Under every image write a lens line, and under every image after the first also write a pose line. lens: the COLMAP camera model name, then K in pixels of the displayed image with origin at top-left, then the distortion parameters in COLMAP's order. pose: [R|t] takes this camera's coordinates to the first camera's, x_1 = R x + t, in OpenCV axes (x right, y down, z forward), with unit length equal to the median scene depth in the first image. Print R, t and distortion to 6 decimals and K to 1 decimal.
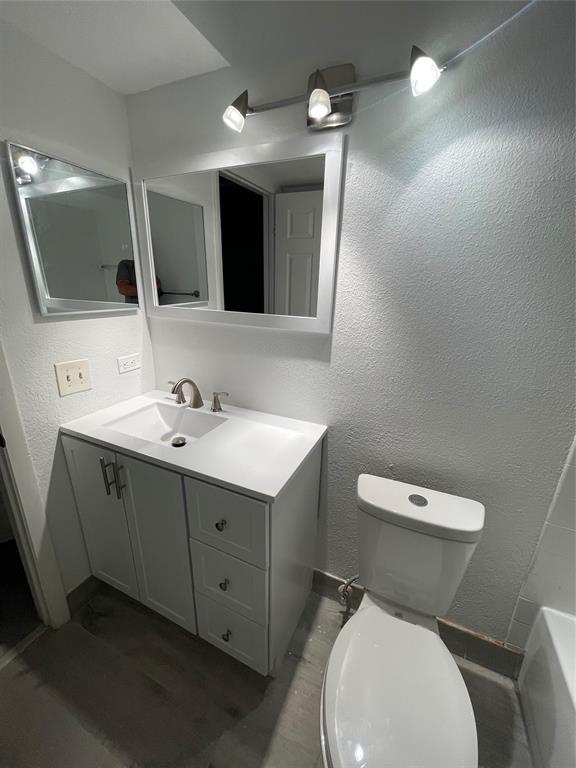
lens RADIAL K [[309.9, 0, 285.0], [0, 309.9, 381.8], [0, 0, 1]] dist [-0.003219, 0.001870]
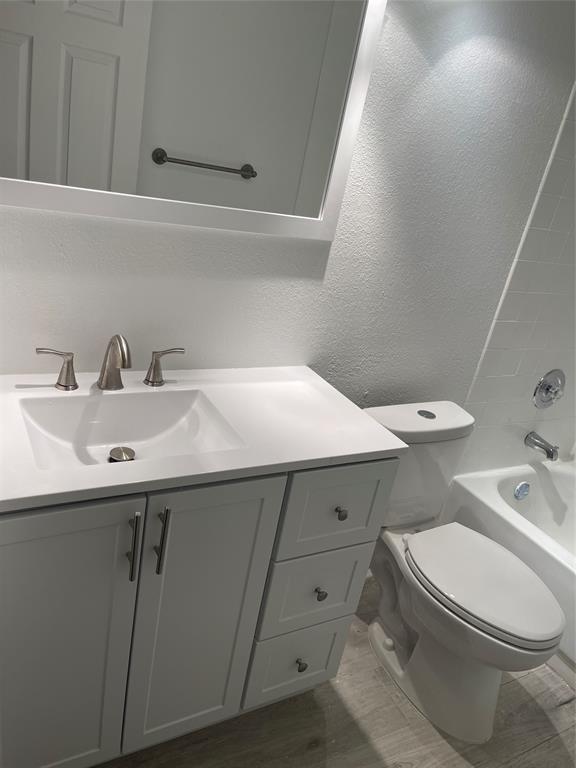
lens RADIAL K [[584.5, 0, 290.2], [0, 584.5, 386.4], [0, 0, 1]] dist [0.046976, -0.052921]
pose [[0.583022, -0.239696, 0.776293, -1.062192], [0.081790, 0.967951, 0.237448, -0.156123], [-0.808329, -0.074945, 0.583941, 0.227212]]
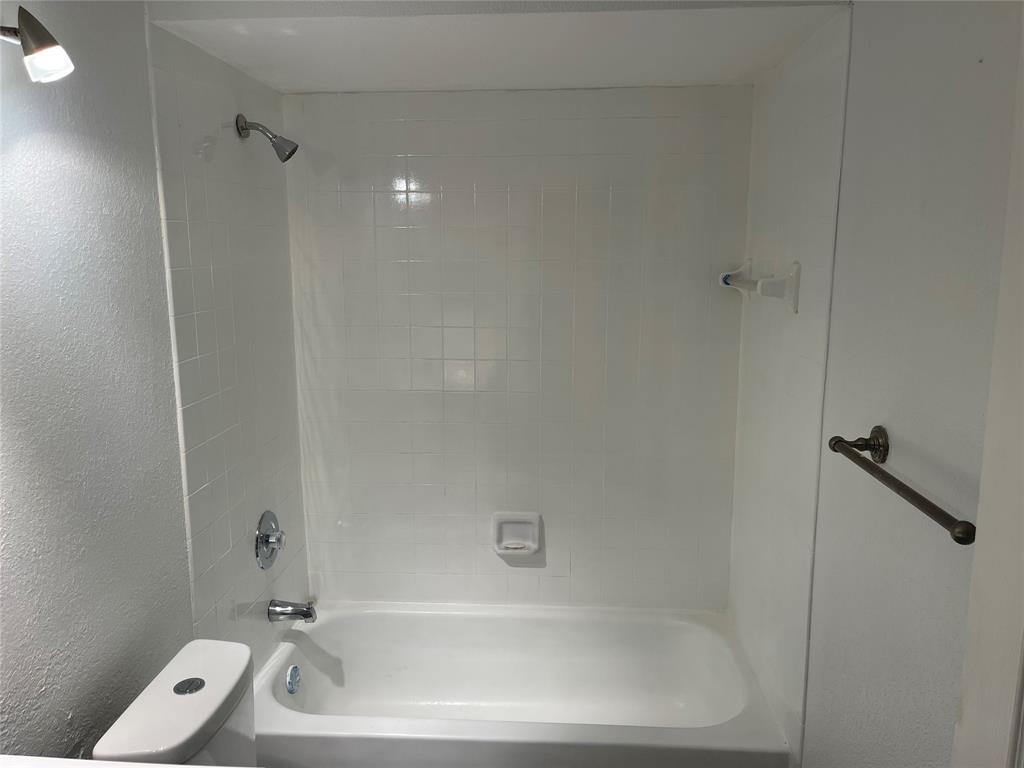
lens RADIAL K [[779.3, 0, 506.6], [0, 779.3, 381.9], [0, 0, 1]] dist [0.046976, -0.052921]
pose [[-0.349610, -0.189585, 0.917513, -0.948343], [0.285614, 0.911130, 0.297096, -0.388279], [-0.892299, 0.365922, -0.264392, 0.532540]]
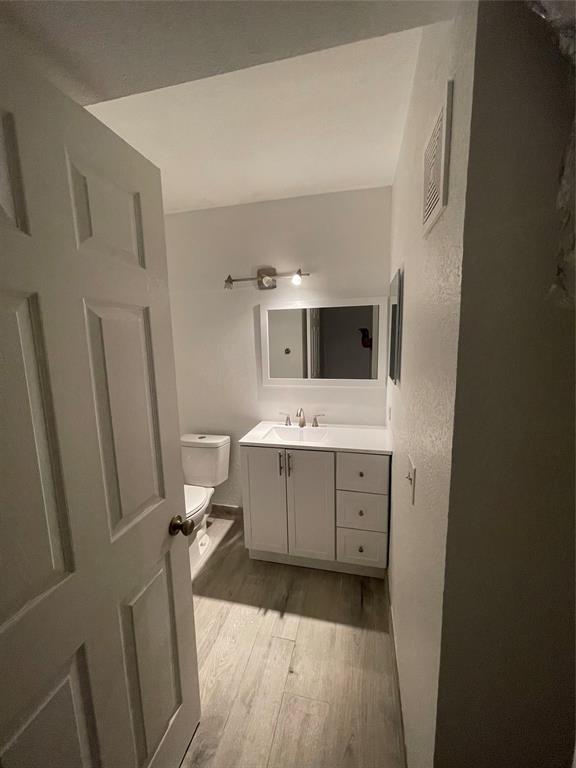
lens RADIAL K [[309.9, 0, 286.8], [0, 309.9, 388.4], [0, 0, 1]] dist [-0.003219, 0.001870]
pose [[0.980644, -0.071527, 0.182268, -0.756245], [0.101879, 0.981348, -0.163025, 0.168765], [-0.167208, 0.178439, 0.969640, -0.634191]]
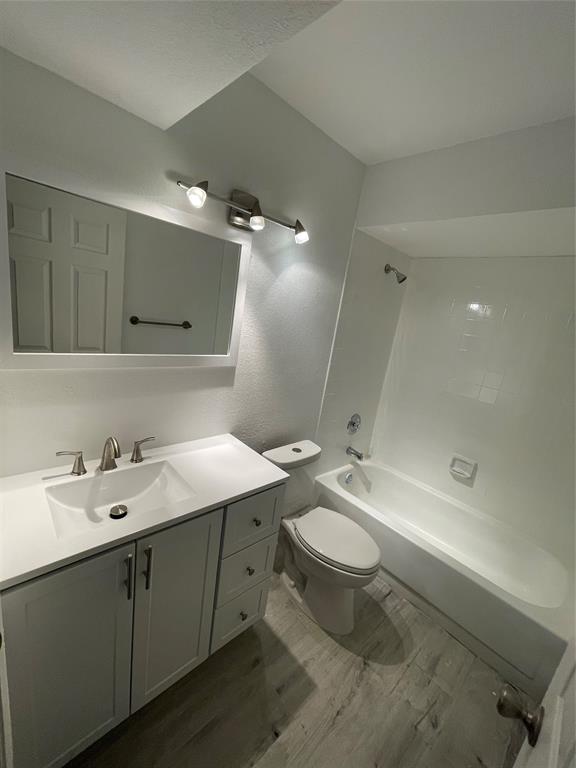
lens RADIAL K [[309.9, 0, 287.3], [0, 309.9, 382.1], [0, 0, 1]] dist [-0.003219, 0.001870]
pose [[0.377359, -0.182427, 0.907921, -1.007356], [0.150027, 0.979497, 0.134453, -0.230001], [-0.913834, 0.085475, 0.396991, 0.243307]]
